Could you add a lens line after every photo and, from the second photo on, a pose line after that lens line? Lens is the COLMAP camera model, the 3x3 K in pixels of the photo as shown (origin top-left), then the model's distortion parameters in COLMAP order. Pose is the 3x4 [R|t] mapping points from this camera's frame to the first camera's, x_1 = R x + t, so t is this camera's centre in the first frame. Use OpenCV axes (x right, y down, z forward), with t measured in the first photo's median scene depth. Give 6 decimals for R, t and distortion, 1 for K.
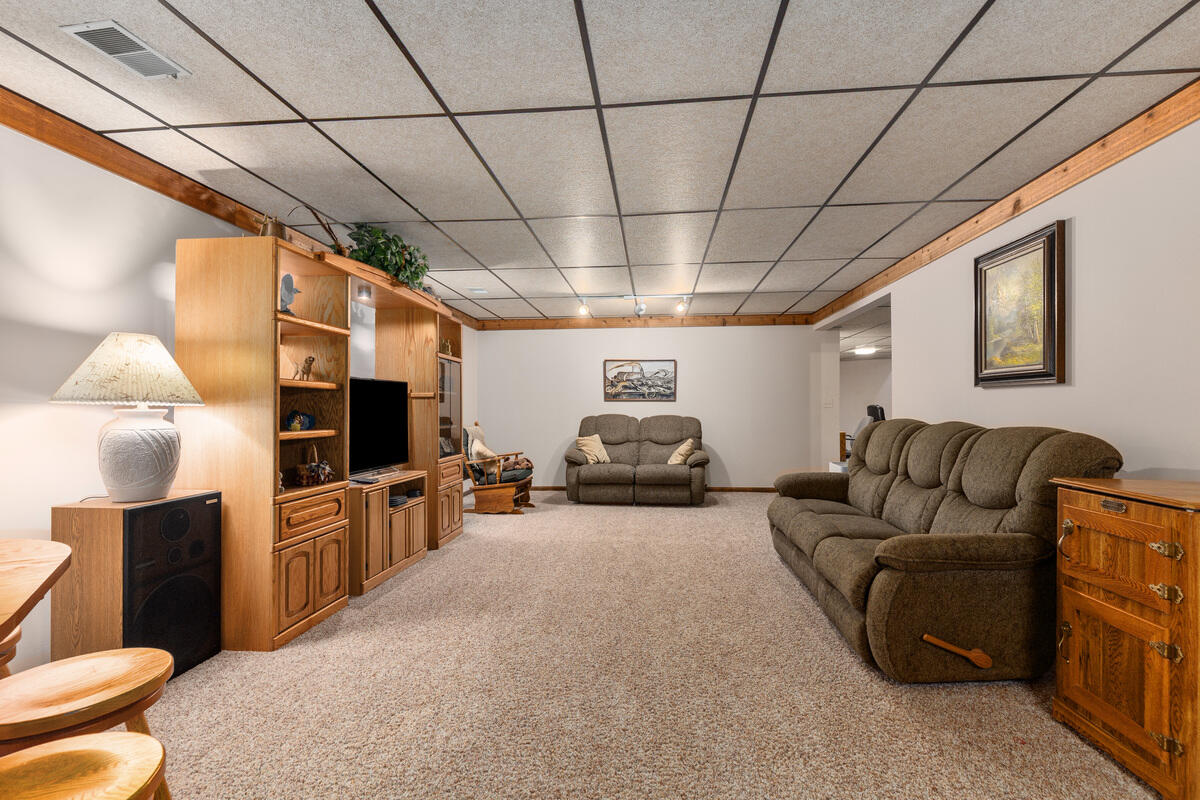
lens RADIAL K [[538.8, 0, 605.8], [0, 538.8, 403.8], [0, 0, 1]] dist [0.000751, -0.001051]
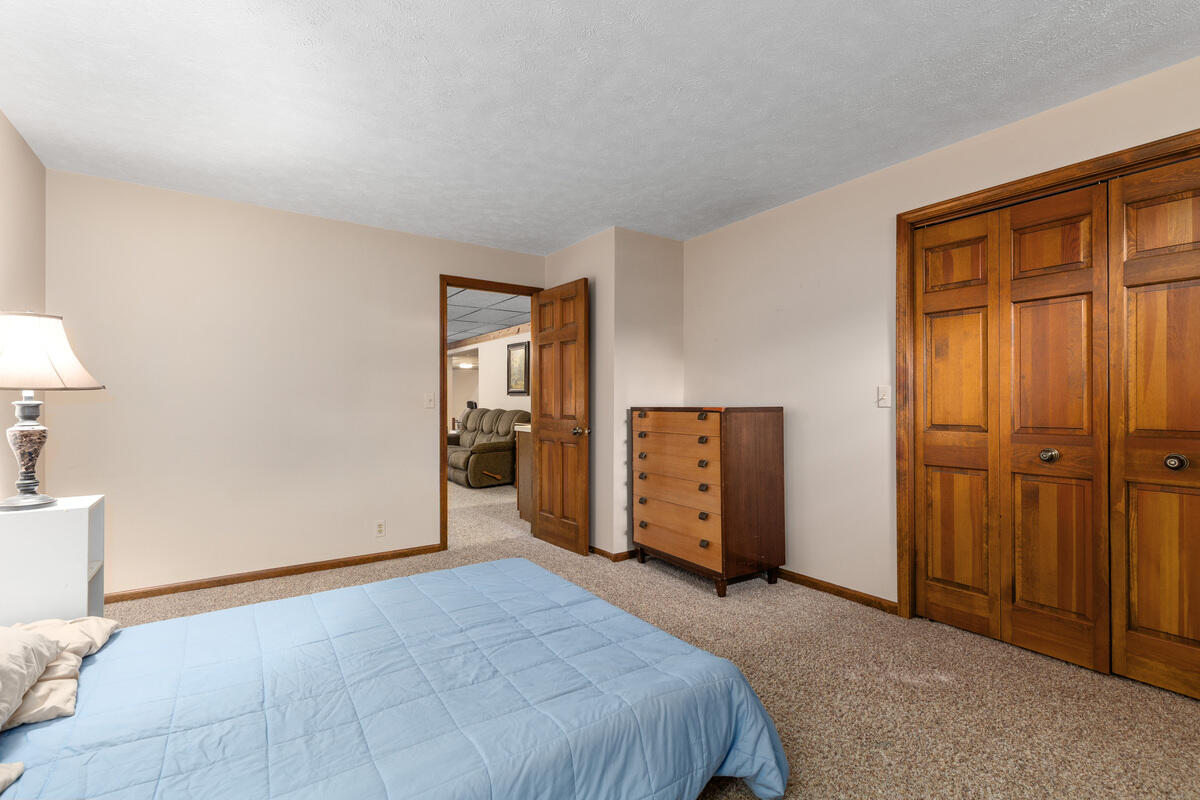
lens RADIAL K [[538.8, 0, 598.7], [0, 538.8, 399.9], [0, 0, 1]] dist [0.000751, -0.001051]
pose [[0.768542, 0.001743, 0.639796, -0.622048], [-0.006926, 0.999960, 0.005595, -0.026311], [-0.639761, -0.008731, 0.768524, -1.256301]]
